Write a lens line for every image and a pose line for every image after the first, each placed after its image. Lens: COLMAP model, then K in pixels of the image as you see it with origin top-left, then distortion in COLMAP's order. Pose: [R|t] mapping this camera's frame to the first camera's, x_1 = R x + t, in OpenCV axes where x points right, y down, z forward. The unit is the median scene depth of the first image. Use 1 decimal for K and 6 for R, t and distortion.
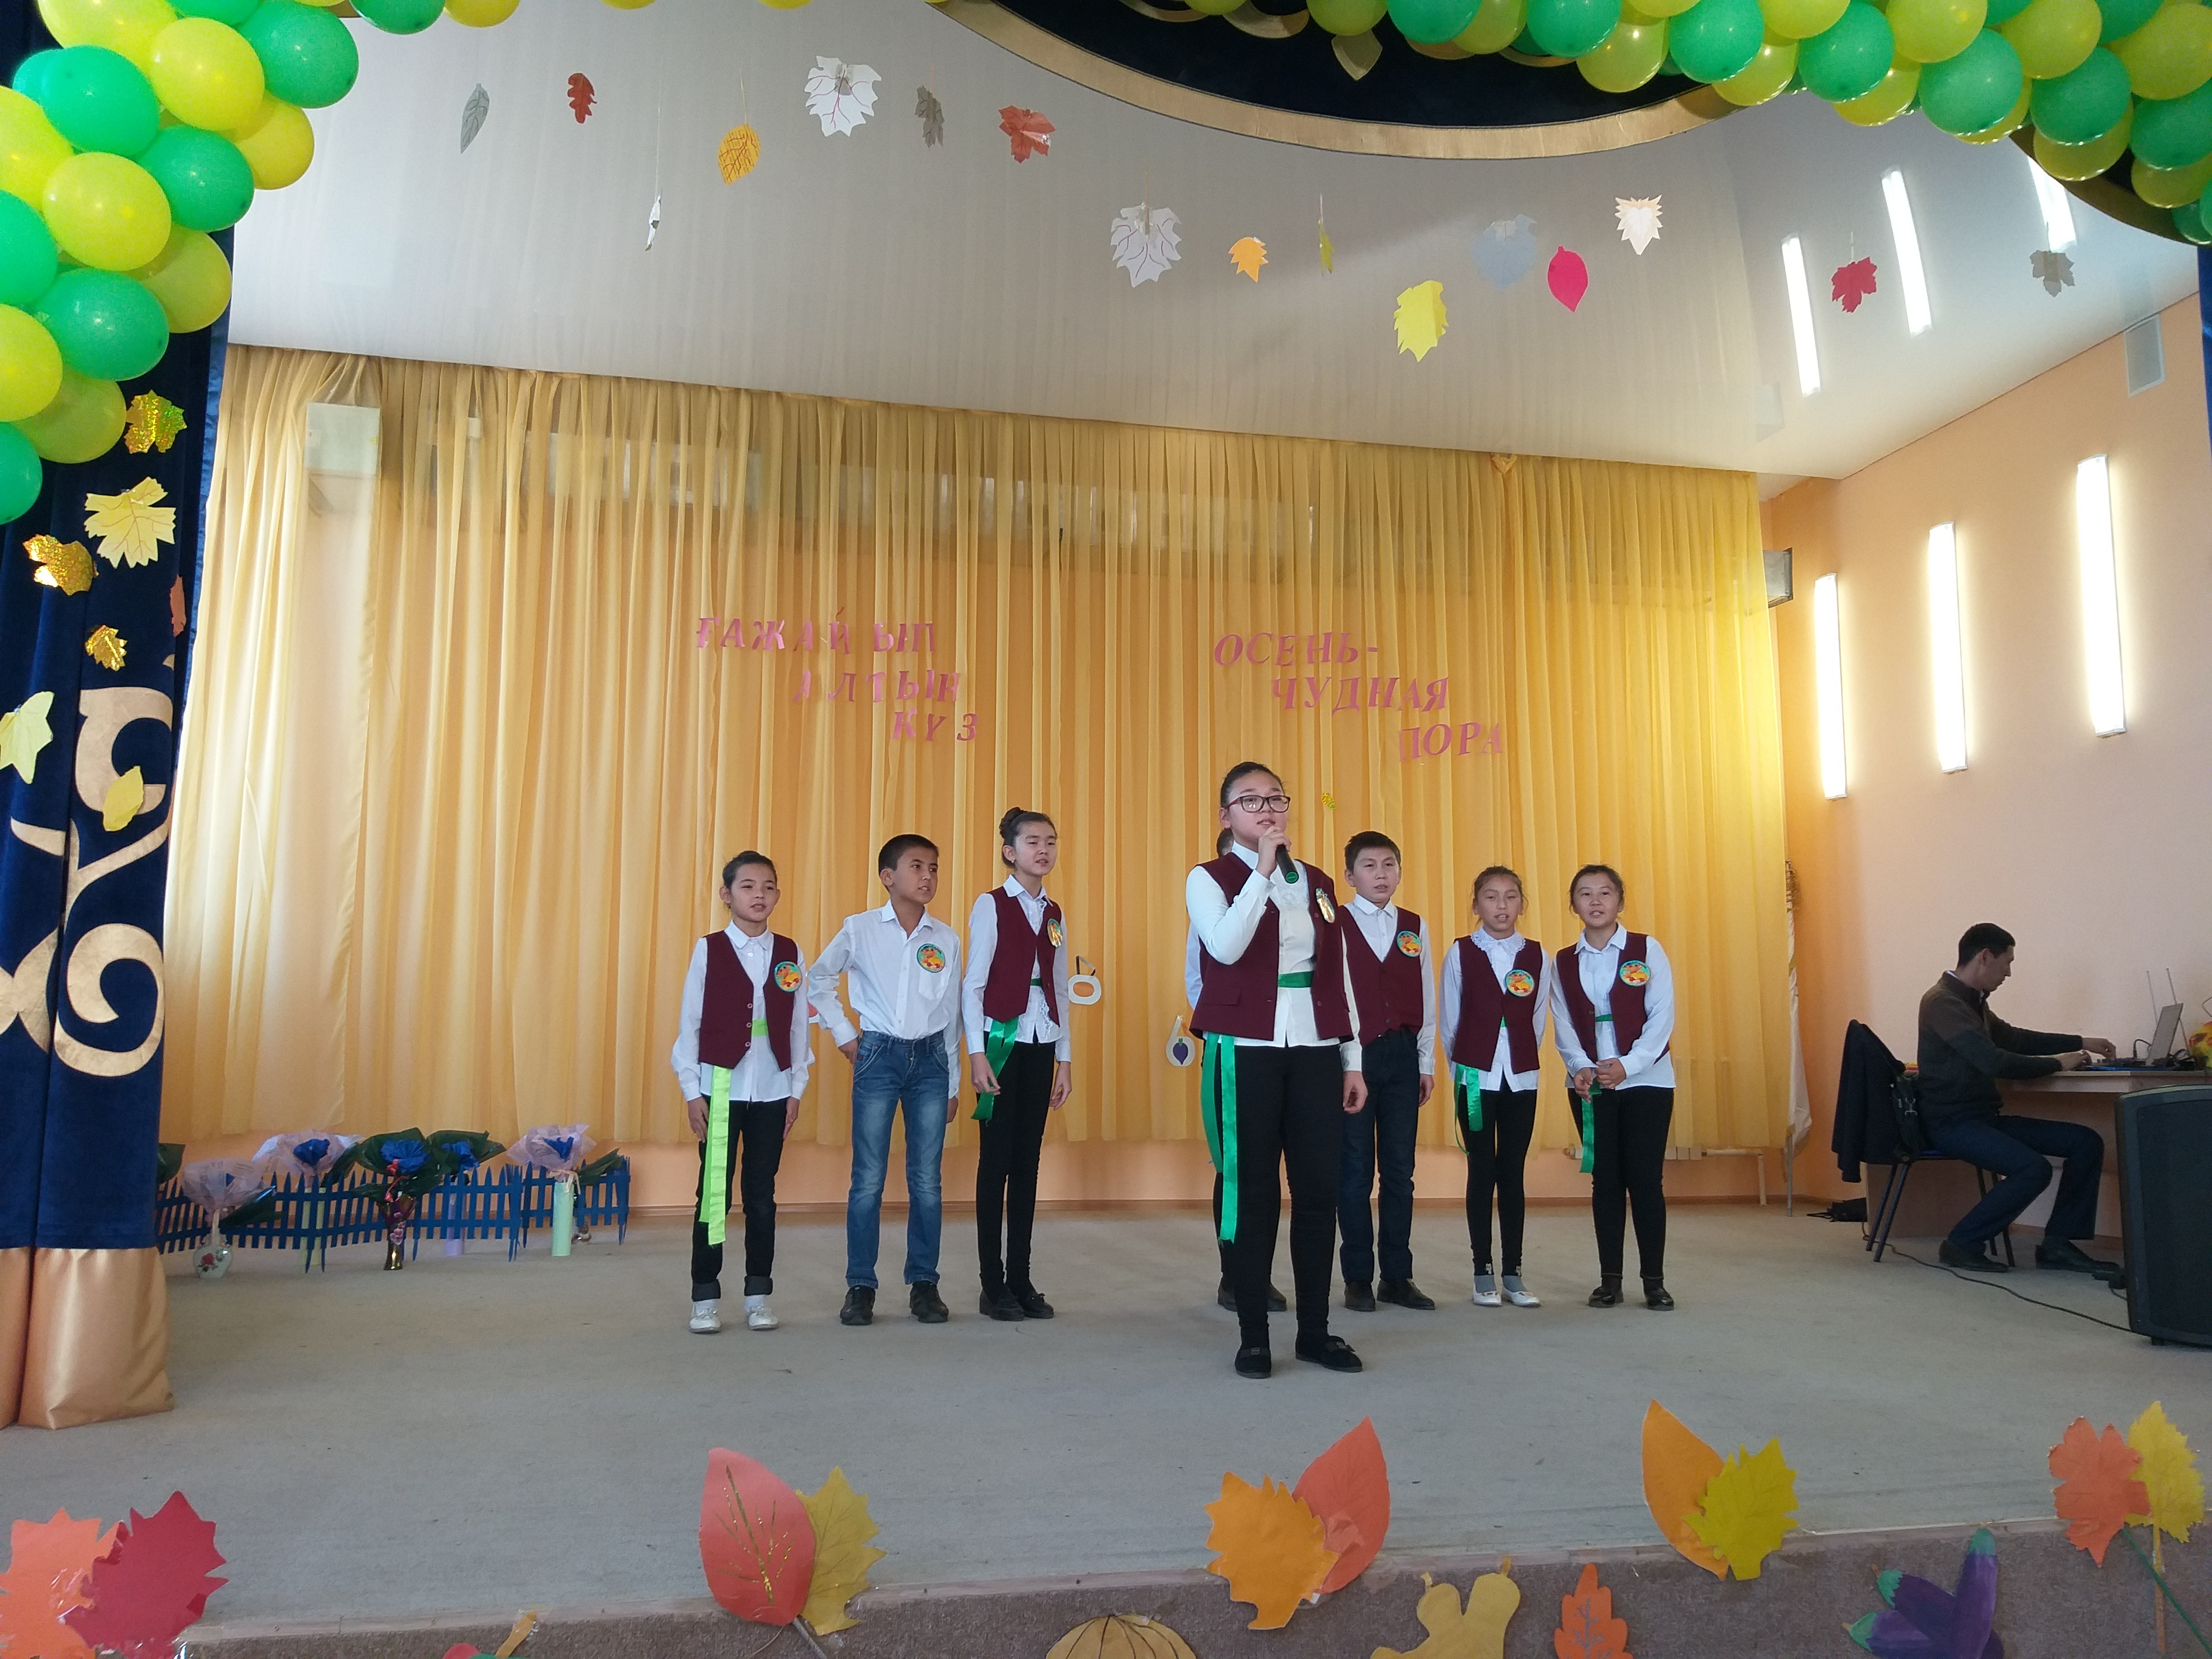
lens RADIAL K [[1690.6, 0, 1101.3], [0, 1690.6, 834.2], [0, 0, 1]] dist [0.081527, -0.152225]
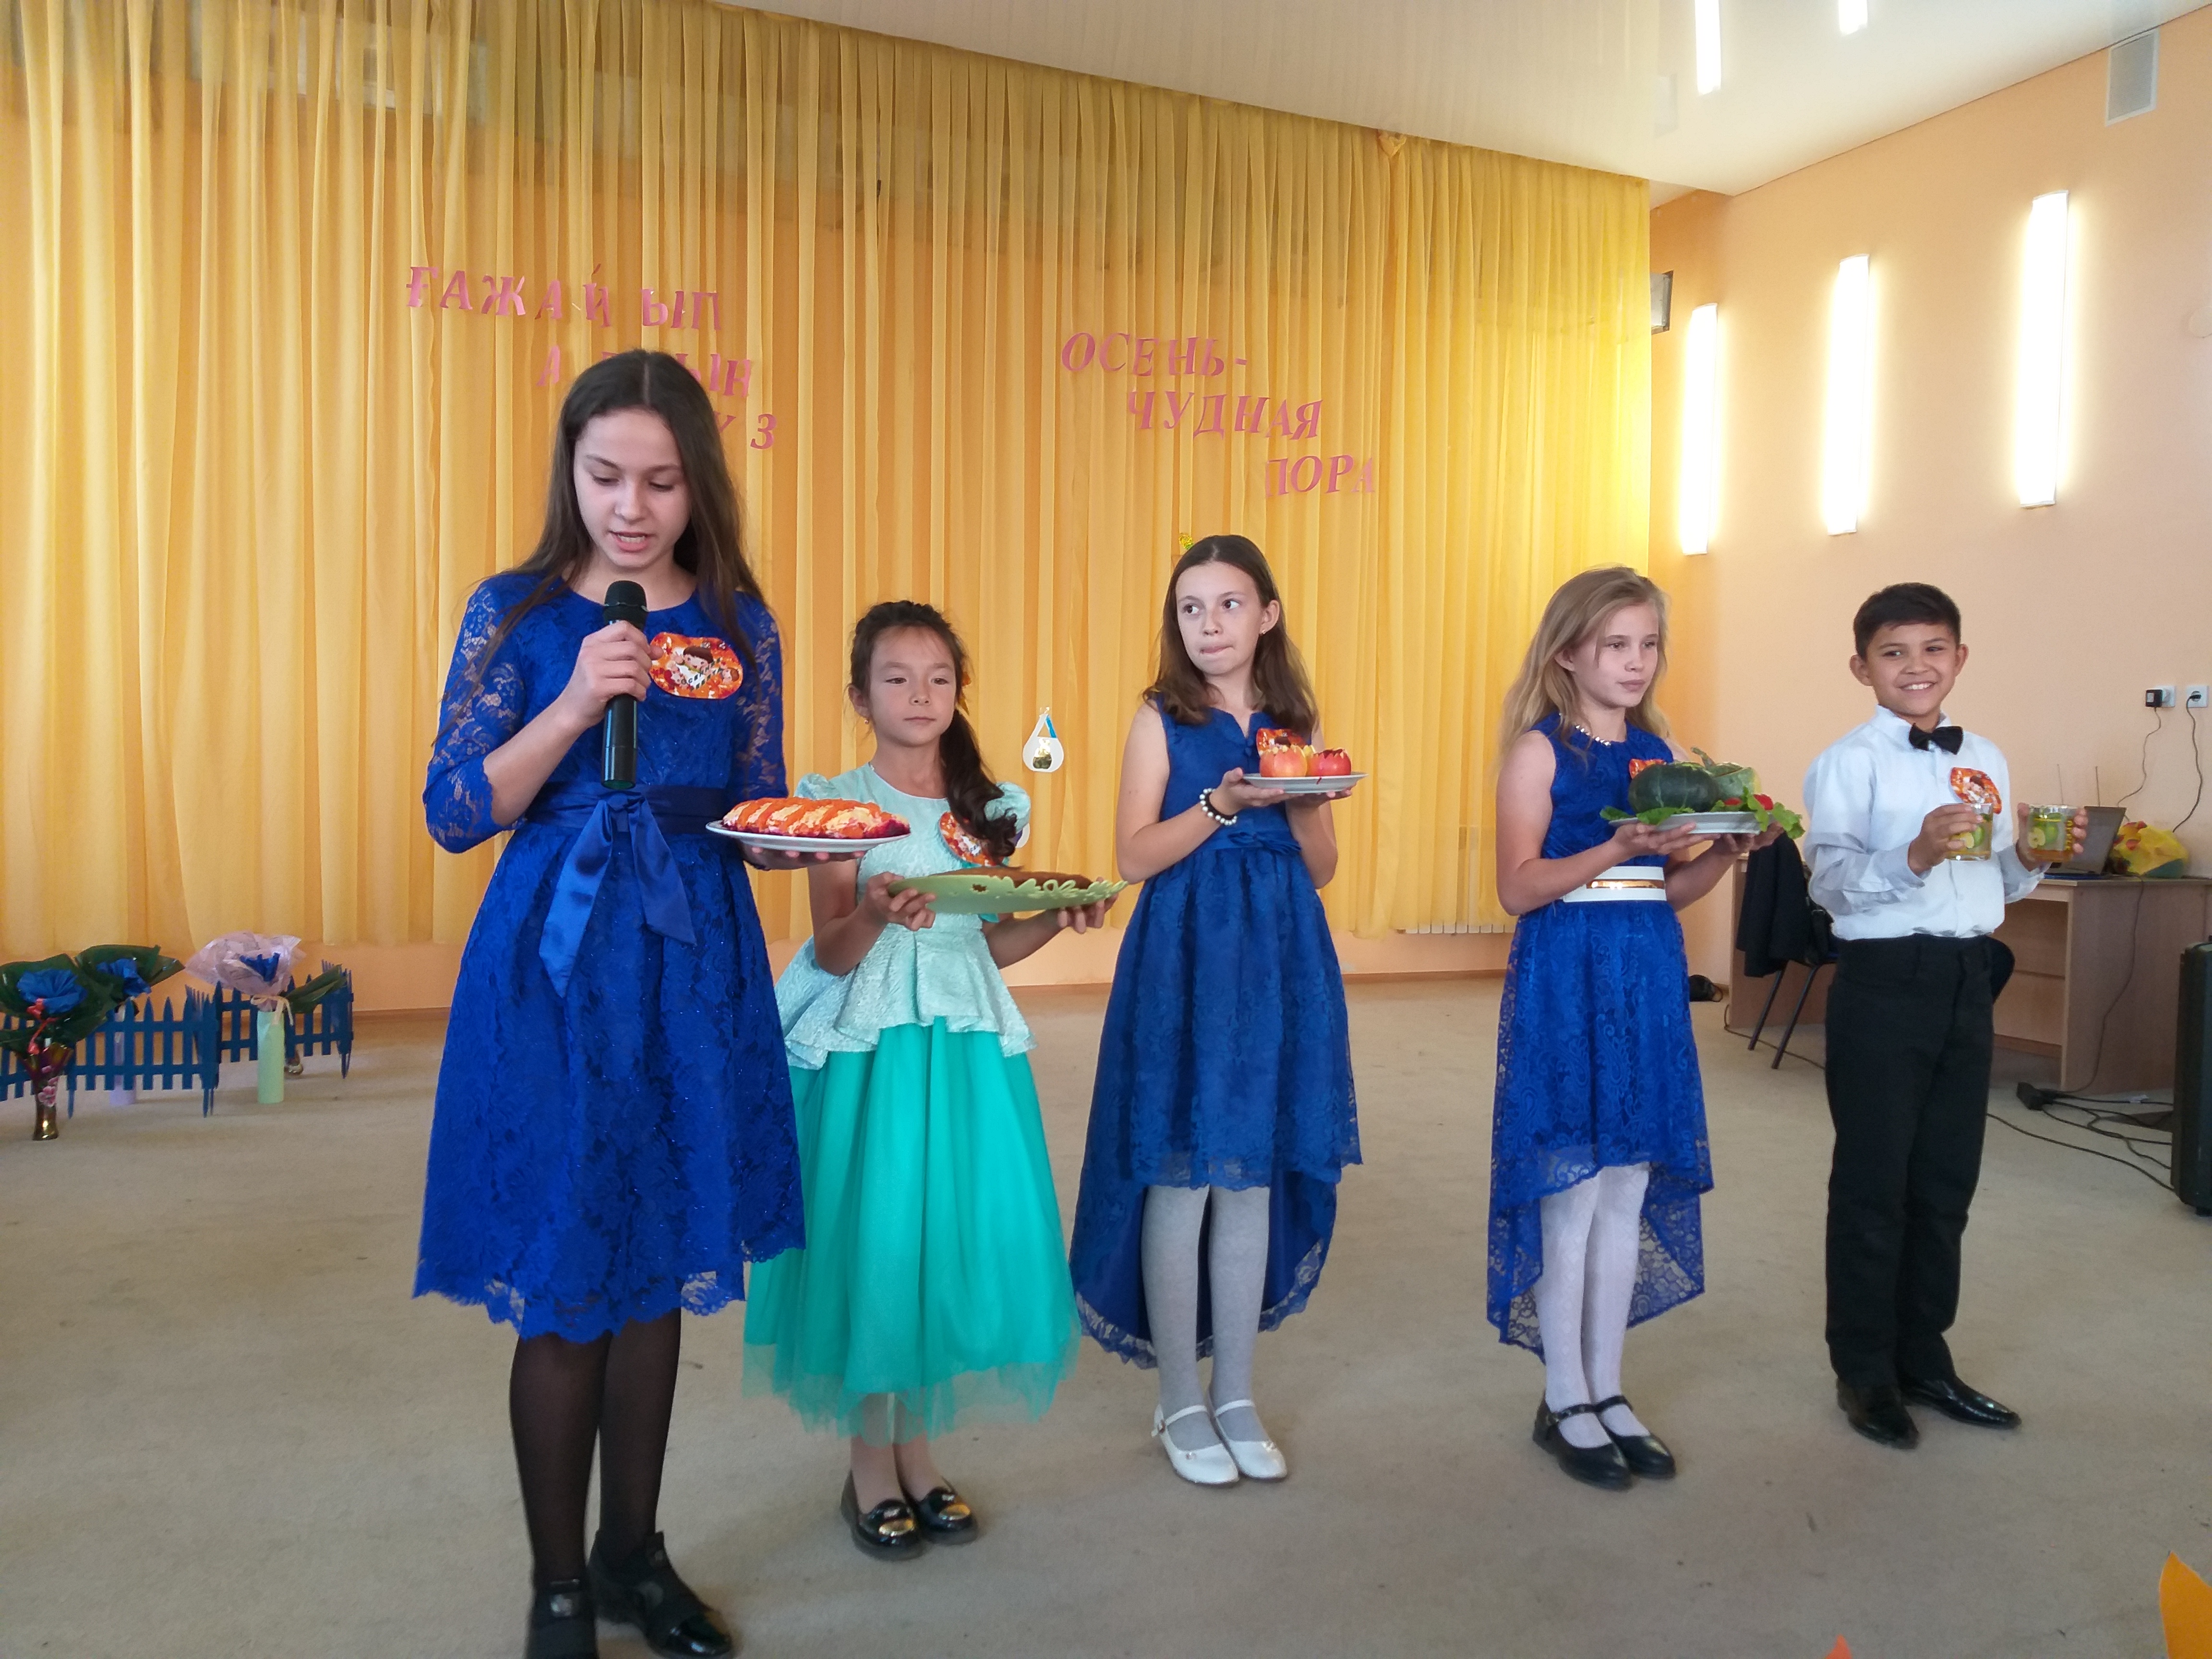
lens RADIAL K [[1690.6, 0, 1101.3], [0, 1690.6, 834.2], [0, 0, 1]] dist [0.081527, -0.152225]
pose [[0.980017, 0.004922, 0.198851, -0.096299], [-0.038898, 0.985134, 0.167324, -0.019163], [-0.195071, -0.171715, 0.965640, 0.183462]]
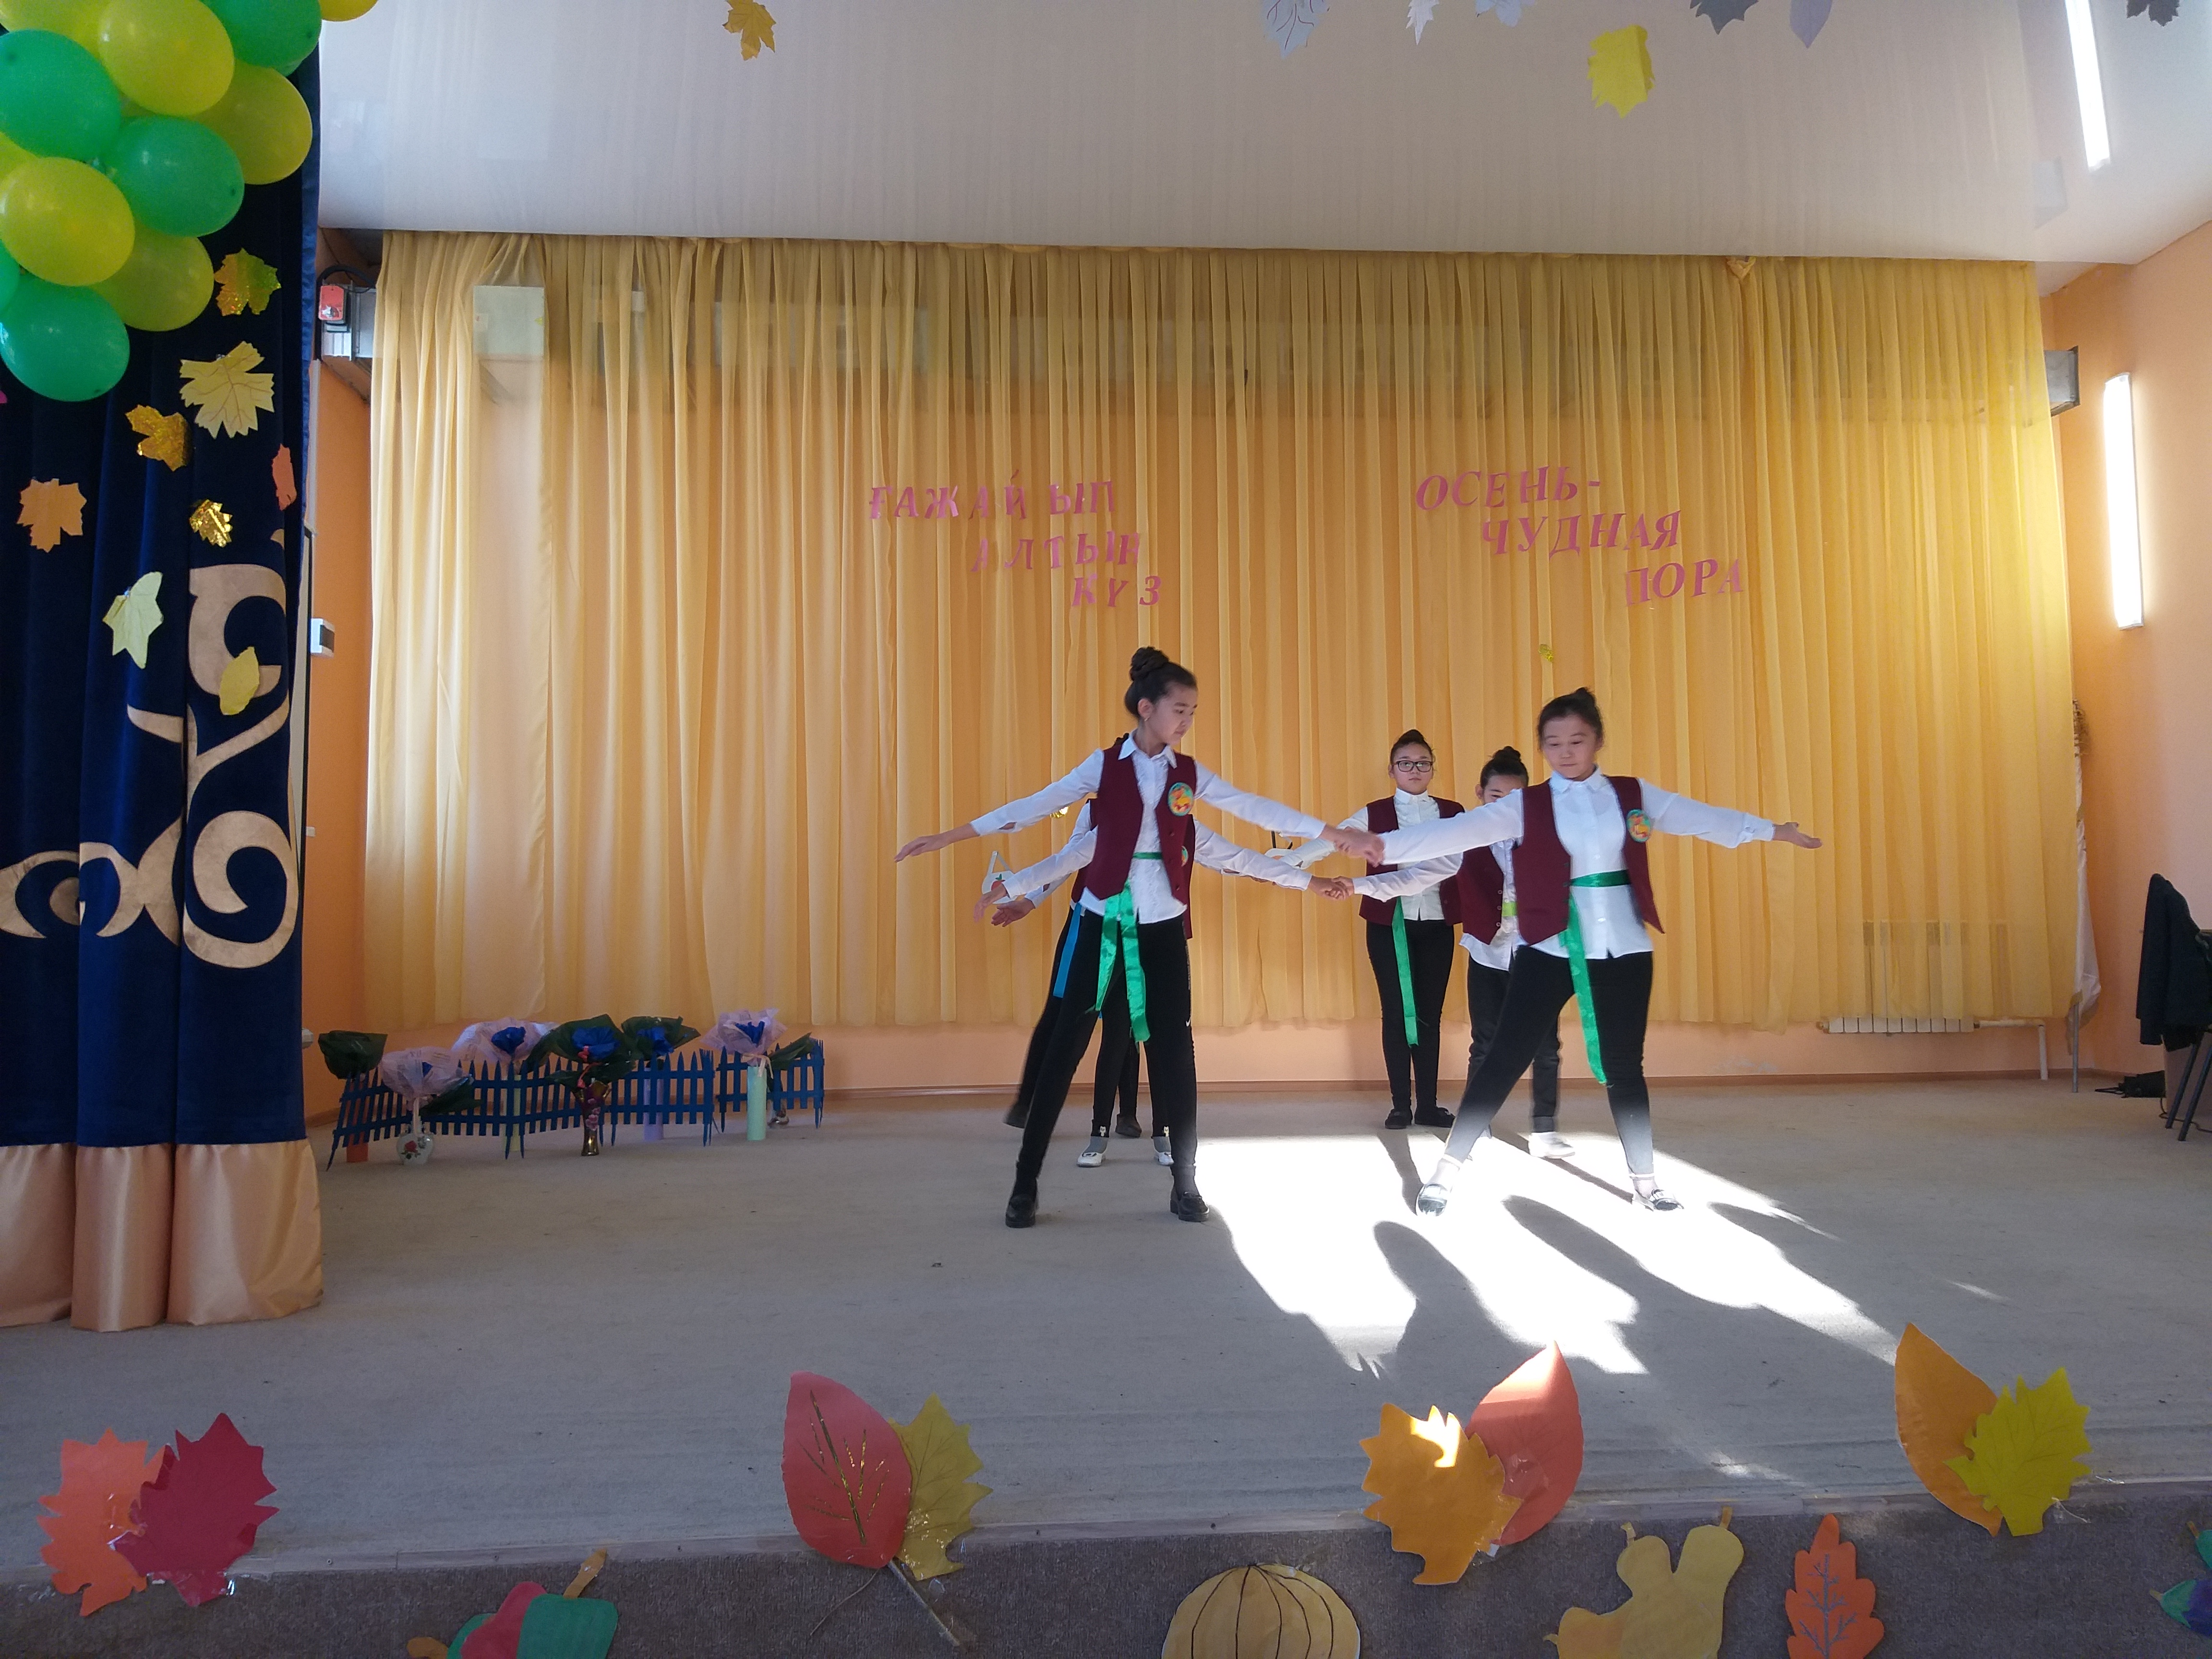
lens RADIAL K [[1699.1, 0, 1106.0], [0, 1699.1, 829.5], [0, 0, 1]] dist [0.056604, -0.110677]
pose [[0.990979, -0.026599, -0.131348, 0.019491], [0.035392, 0.997253, 0.065069, 0.009009], [0.129256, -0.069131, 0.989199, 0.054901]]
